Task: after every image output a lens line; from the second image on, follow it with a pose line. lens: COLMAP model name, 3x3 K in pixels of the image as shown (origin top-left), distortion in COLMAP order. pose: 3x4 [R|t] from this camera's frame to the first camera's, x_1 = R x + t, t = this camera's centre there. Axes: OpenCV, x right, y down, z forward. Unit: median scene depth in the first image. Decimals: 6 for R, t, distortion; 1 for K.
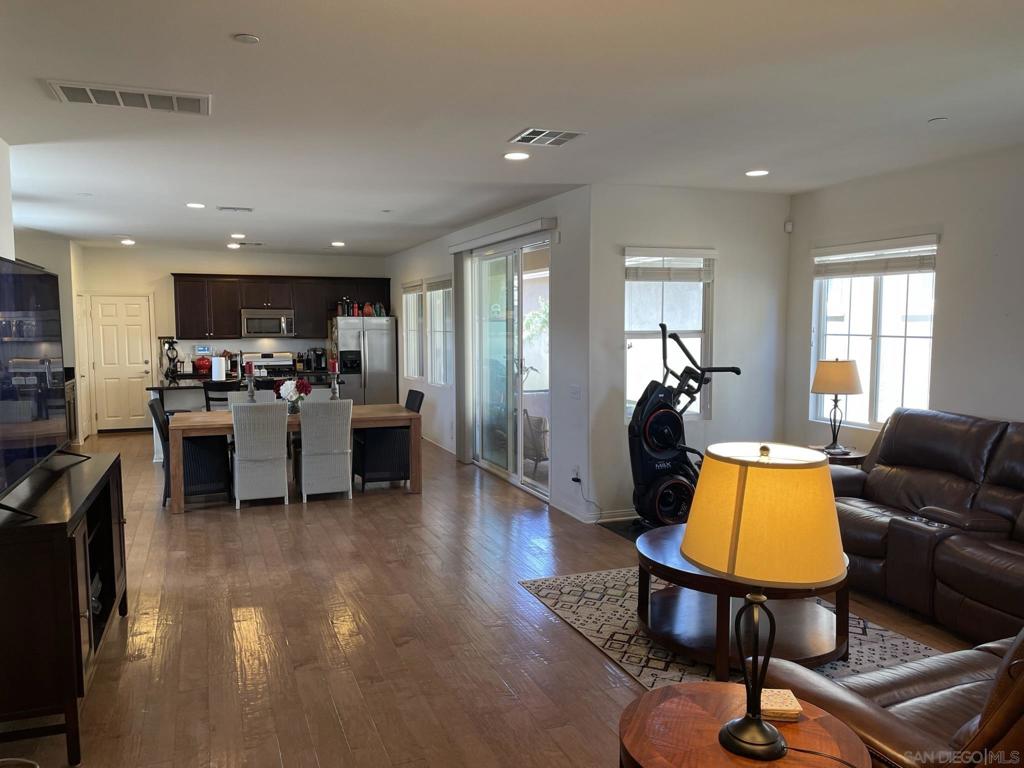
lens RADIAL K [[780.0, 0, 509.5], [0, 780.0, 383.2], [0, 0, 1]] dist [0.069068, -0.019884]
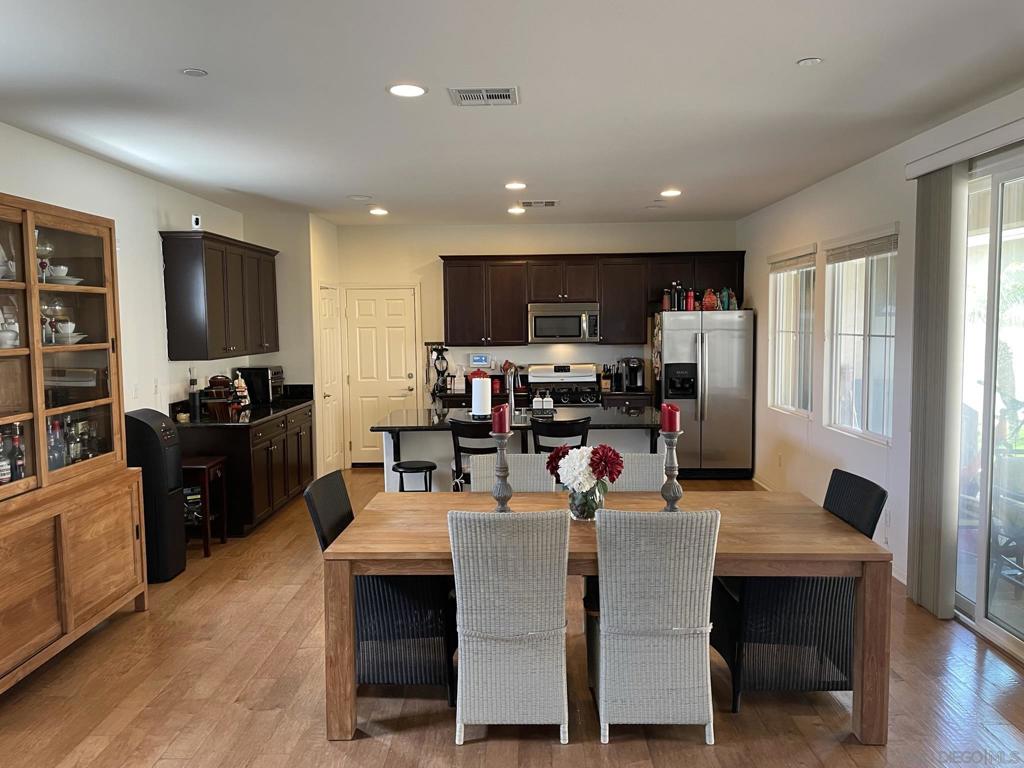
lens RADIAL K [[780.0, 0, 508.2], [0, 780.0, 386.1], [0, 0, 1]] dist [0.069068, -0.019884]
pose [[0.924383, 0.024393, -0.380686, -0.089236], [-0.020727, 0.999691, 0.013727, -0.029008], [0.380903, -0.004798, 0.924603, 0.346022]]
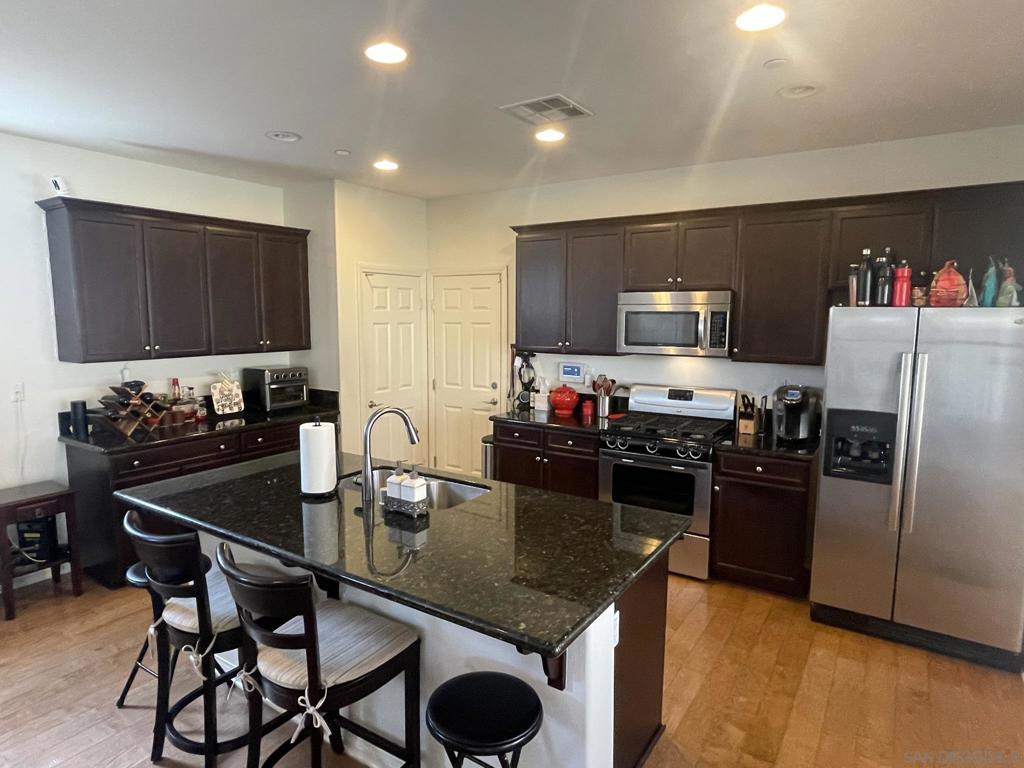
lens RADIAL K [[594.8, 0, 517.2], [0, 594.8, 387.1], [0, 0, 1]] dist [-0.022640, -0.001398]
pose [[0.579896, 0.105241, -0.807865, -0.089546], [-0.069934, 0.994391, 0.079341, -0.061988], [0.811684, 0.010488, 0.584003, 0.750635]]
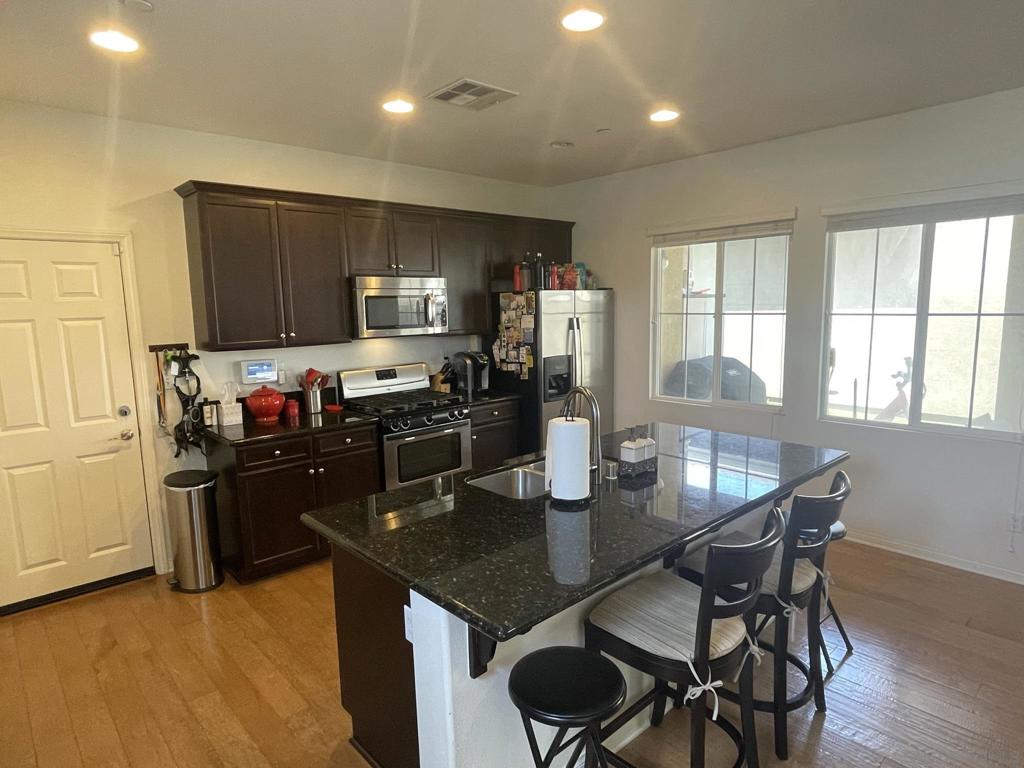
lens RADIAL K [[594.8, 0, 517.0], [0, 594.8, 385.8], [0, 0, 1]] dist [-0.022640, -0.001398]
pose [[0.931291, -0.065797, 0.358284, -0.379372], [0.044318, 0.996711, 0.067845, -0.050484], [-0.361570, -0.047305, 0.931144, 0.654053]]
